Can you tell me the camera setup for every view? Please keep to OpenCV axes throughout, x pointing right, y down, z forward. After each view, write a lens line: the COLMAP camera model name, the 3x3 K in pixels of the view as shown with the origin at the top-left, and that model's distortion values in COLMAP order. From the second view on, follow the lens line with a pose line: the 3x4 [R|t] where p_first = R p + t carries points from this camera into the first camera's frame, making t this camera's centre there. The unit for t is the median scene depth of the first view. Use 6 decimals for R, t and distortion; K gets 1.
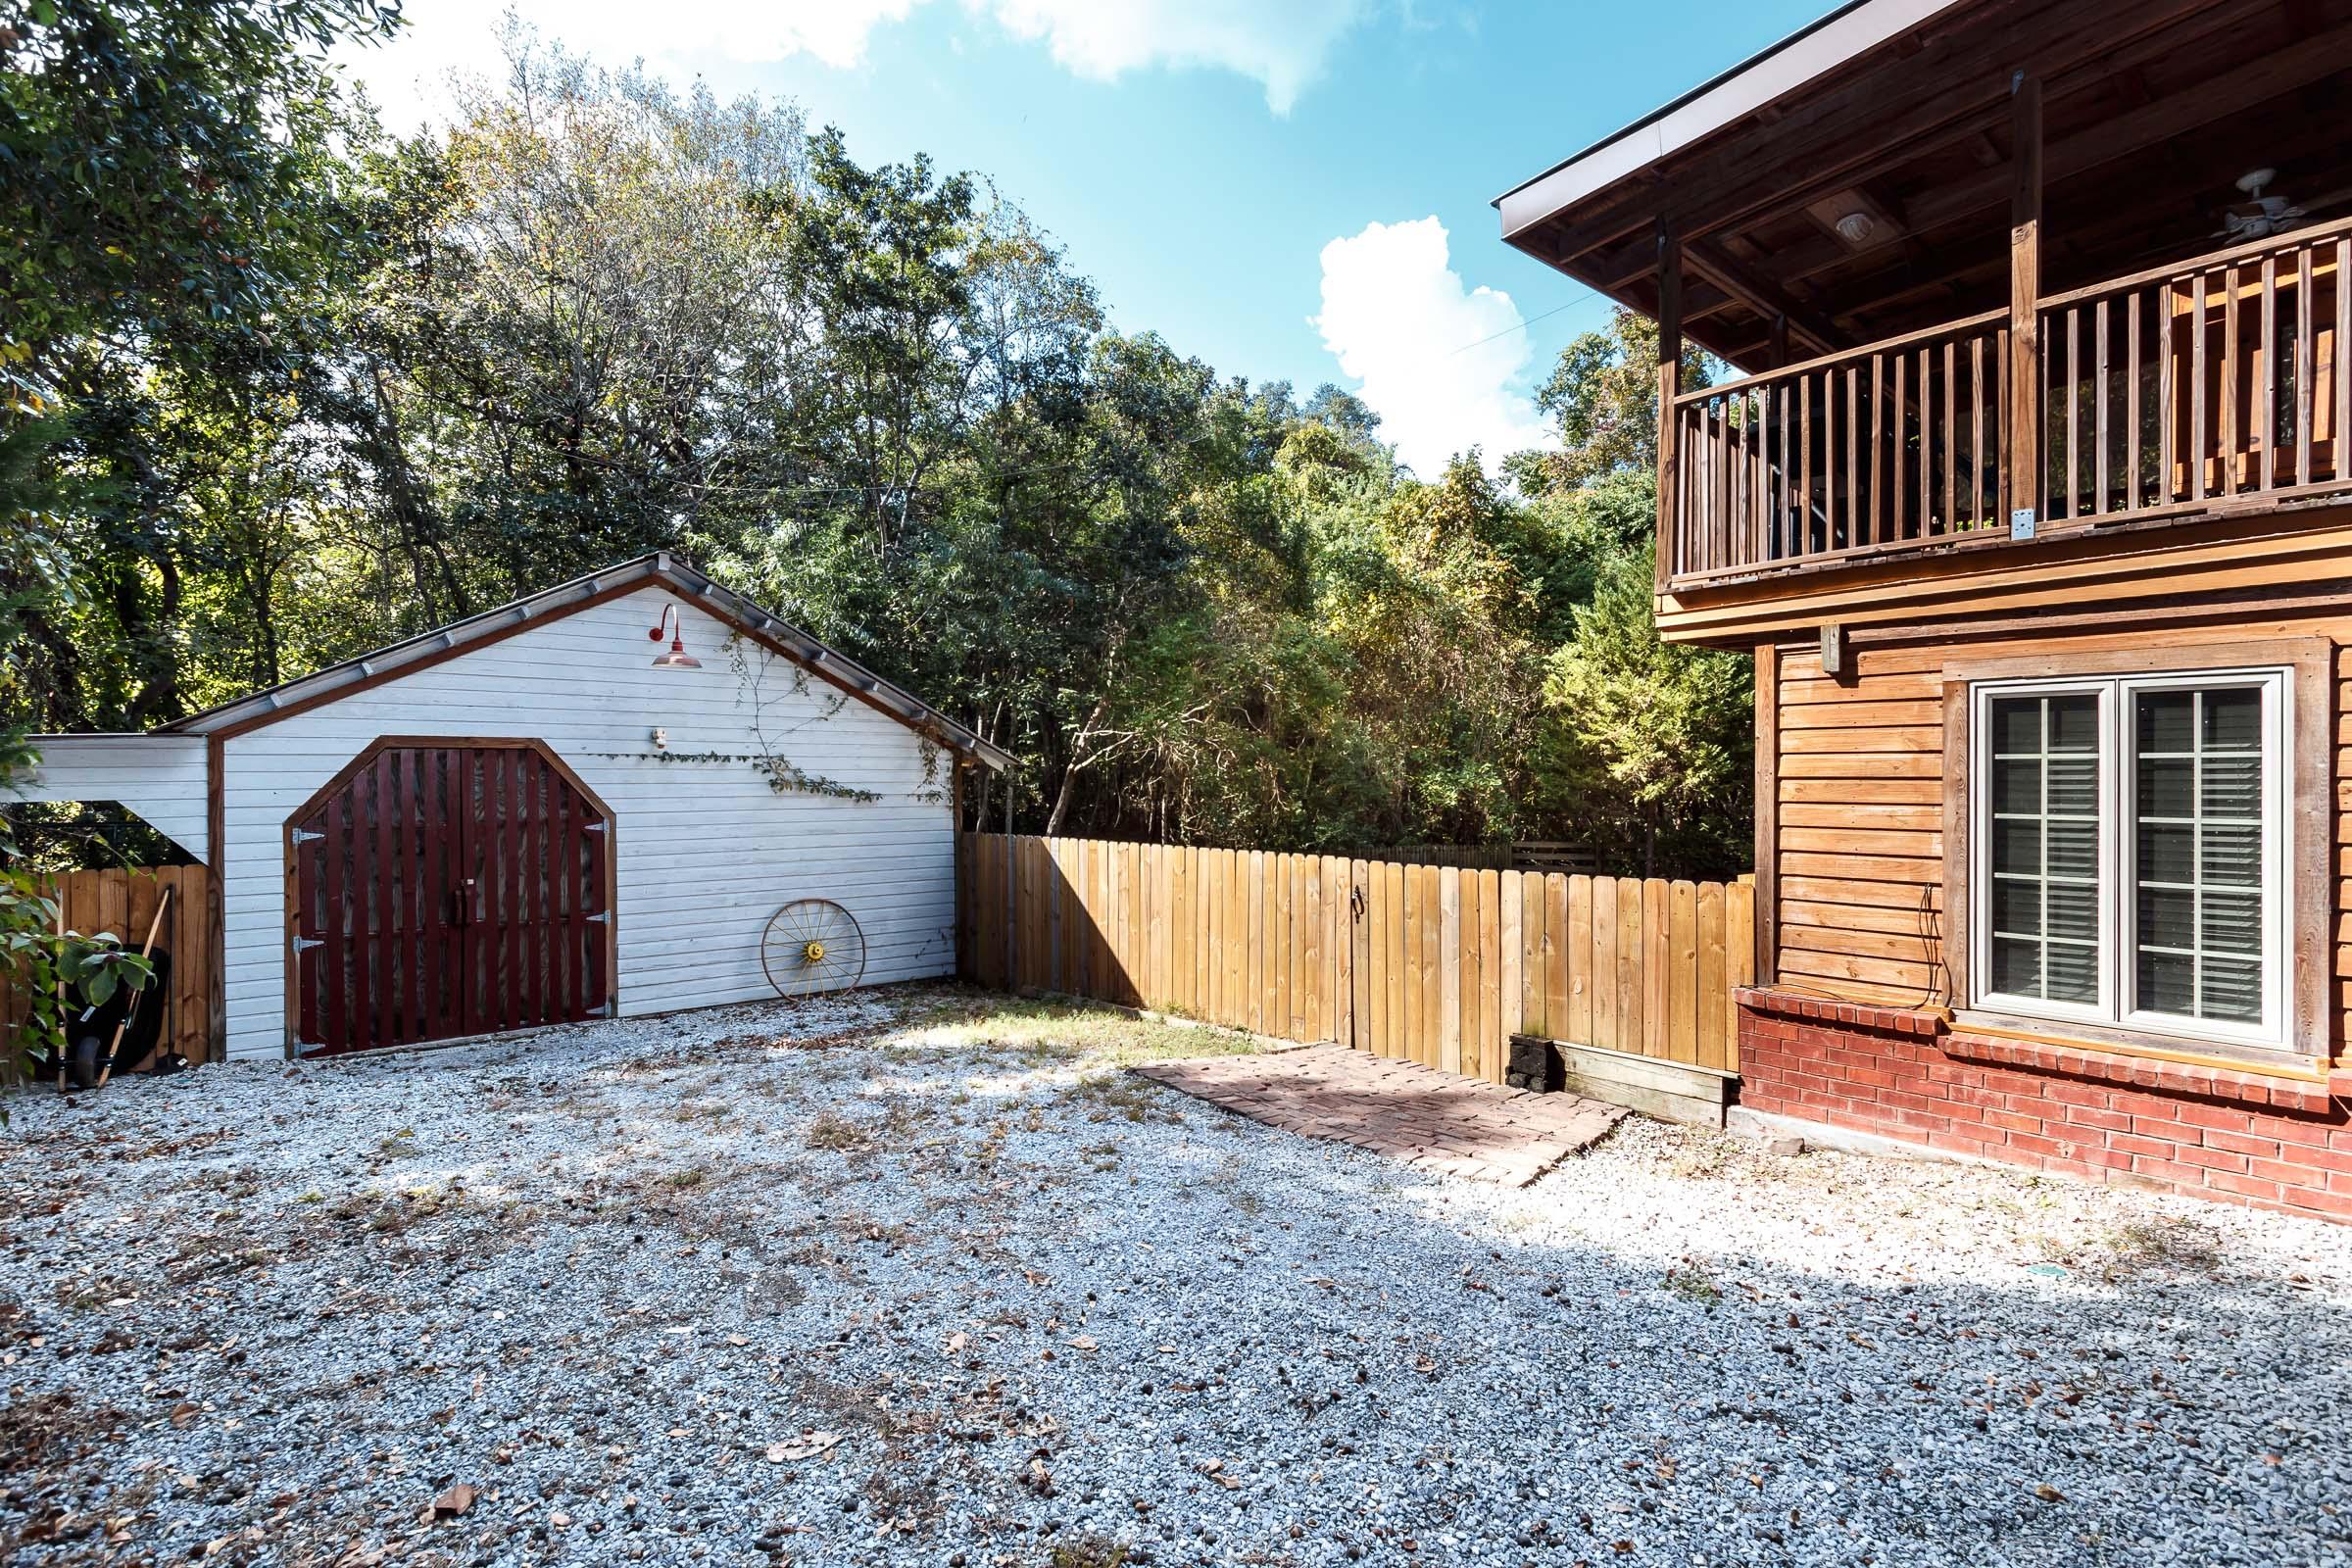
lens RADIAL K [[1087.5, 0, 1173.3], [0, 1087.5, 778.3], [0, 0, 1]] dist [0.001038, 0.000087]
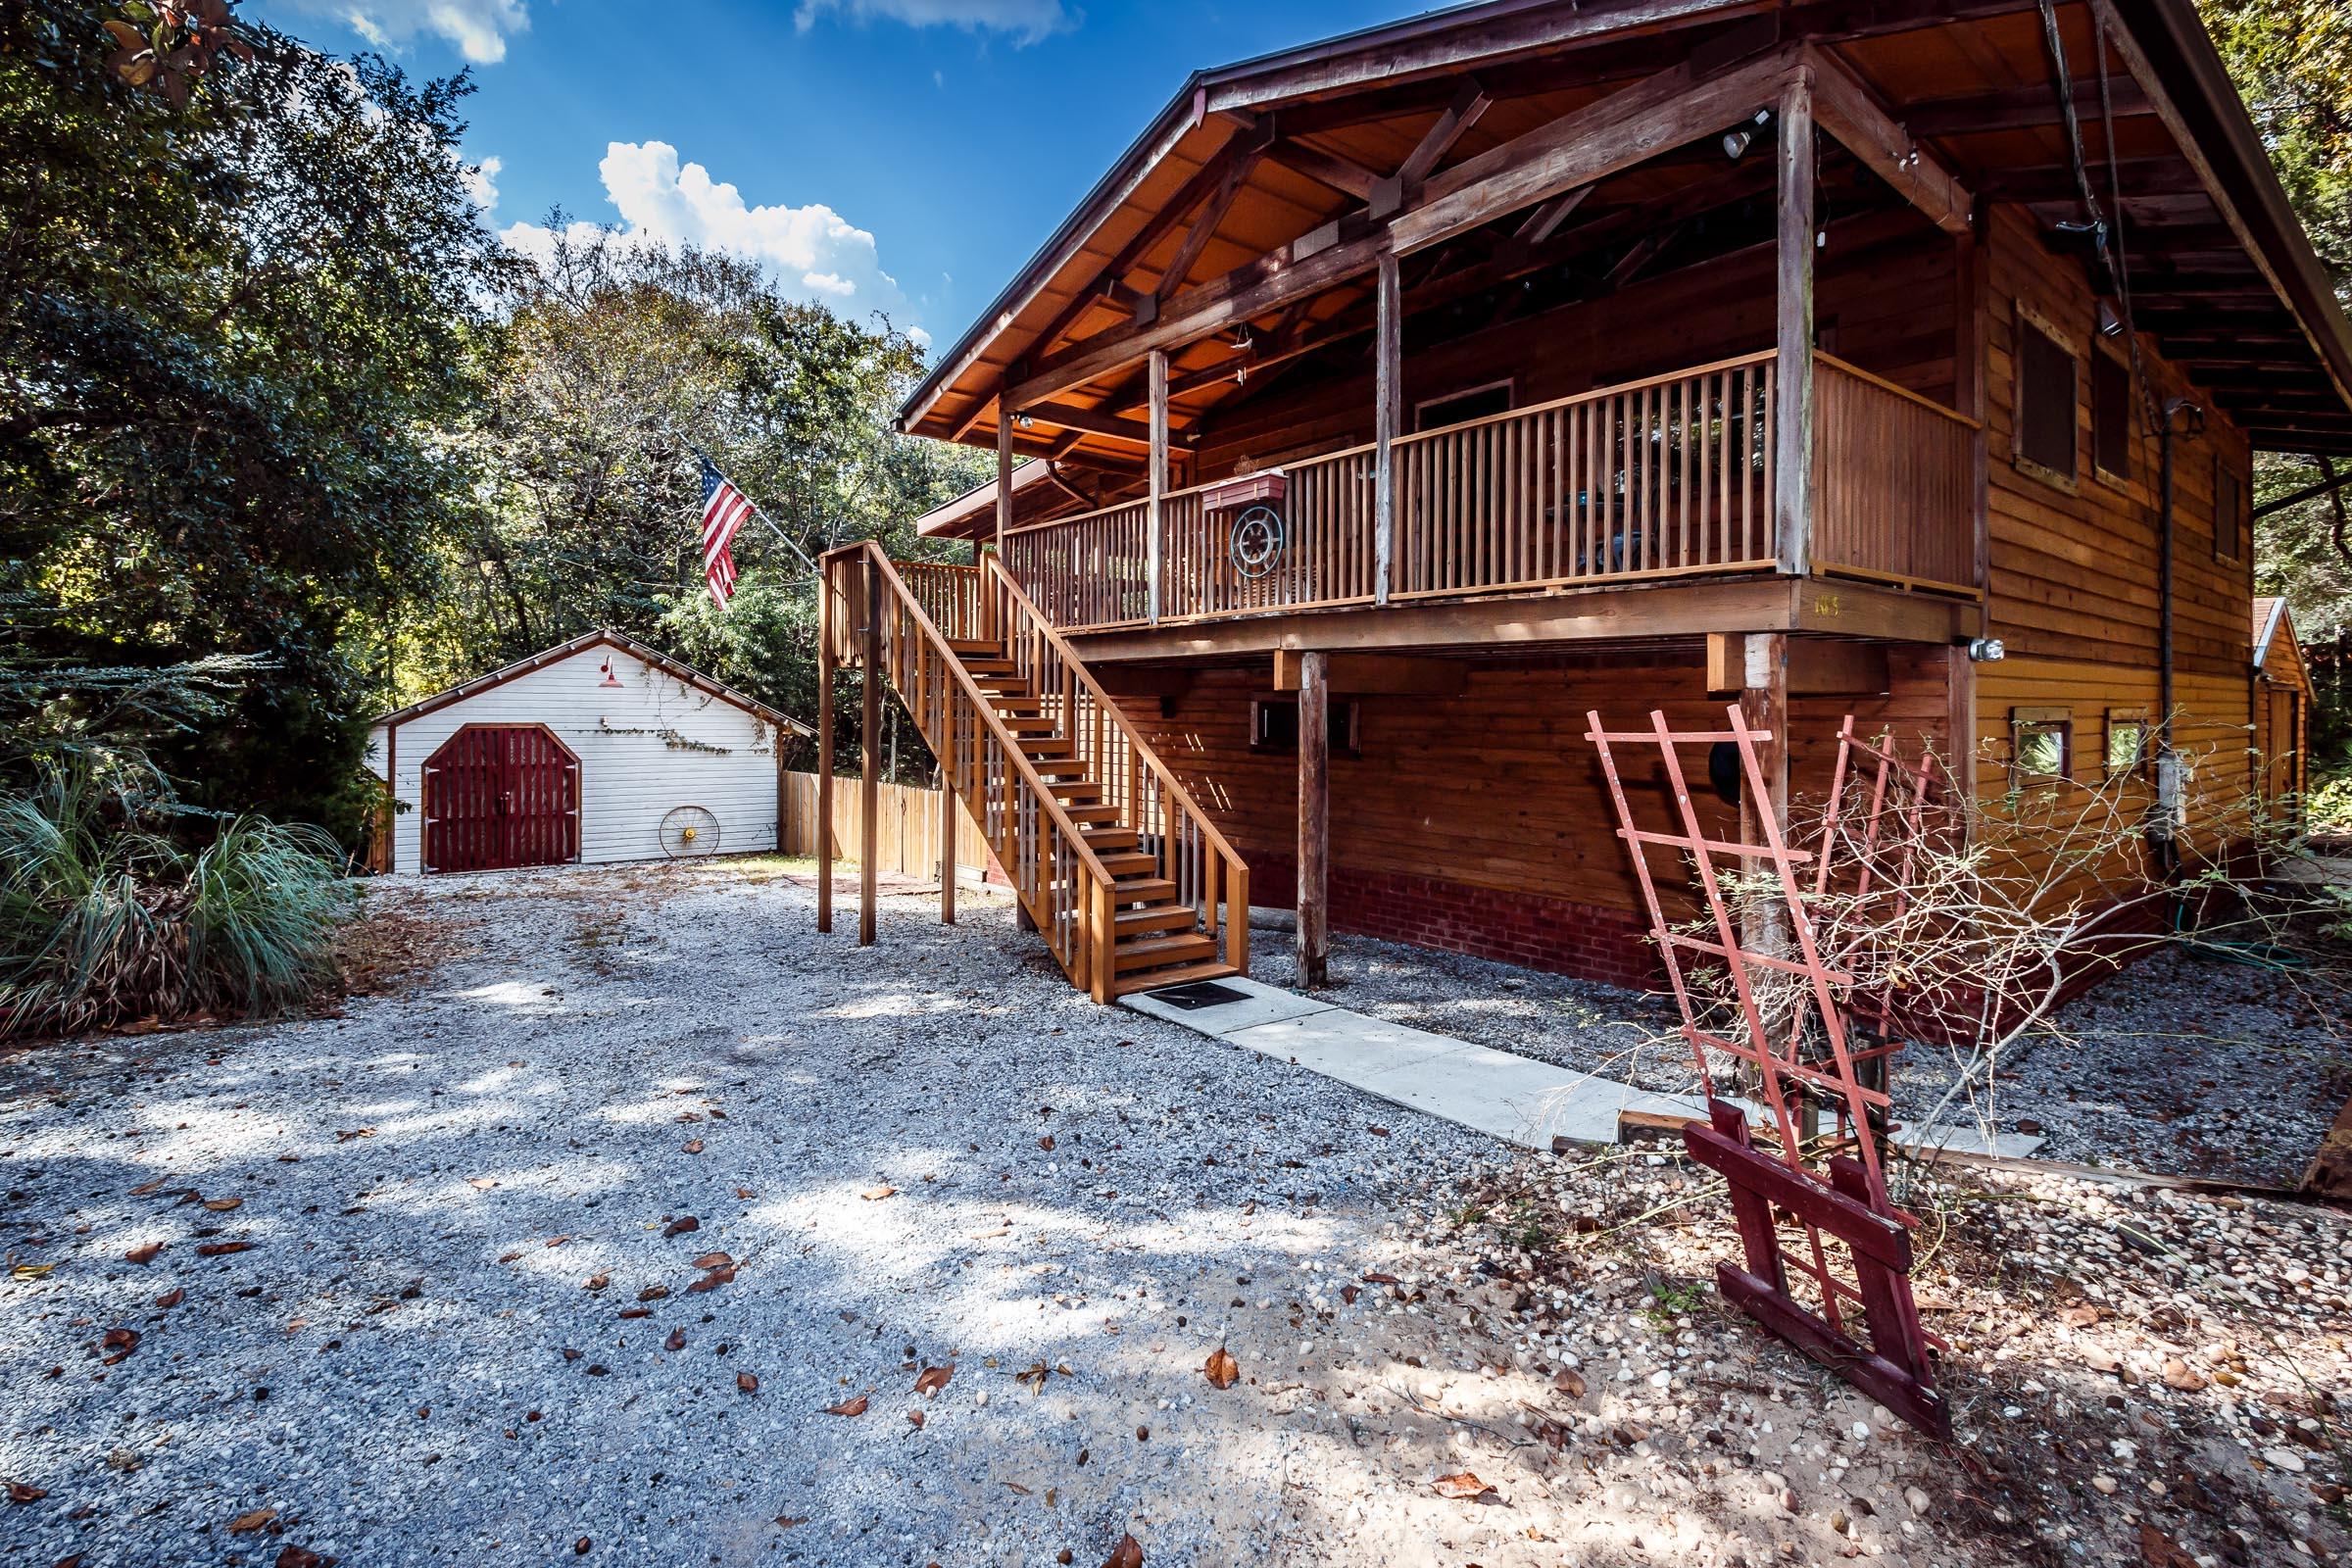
lens RADIAL K [[1087.5, 0, 1206.0], [0, 1087.5, 717.5], [0, 0, 1]] dist [0.001038, 0.000087]
pose [[0.999770, -0.000644, -0.021452, 0.635426], [0.000355, 0.999909, -0.013457, -0.017689], [0.021458, 0.013446, 0.999679, -0.910956]]
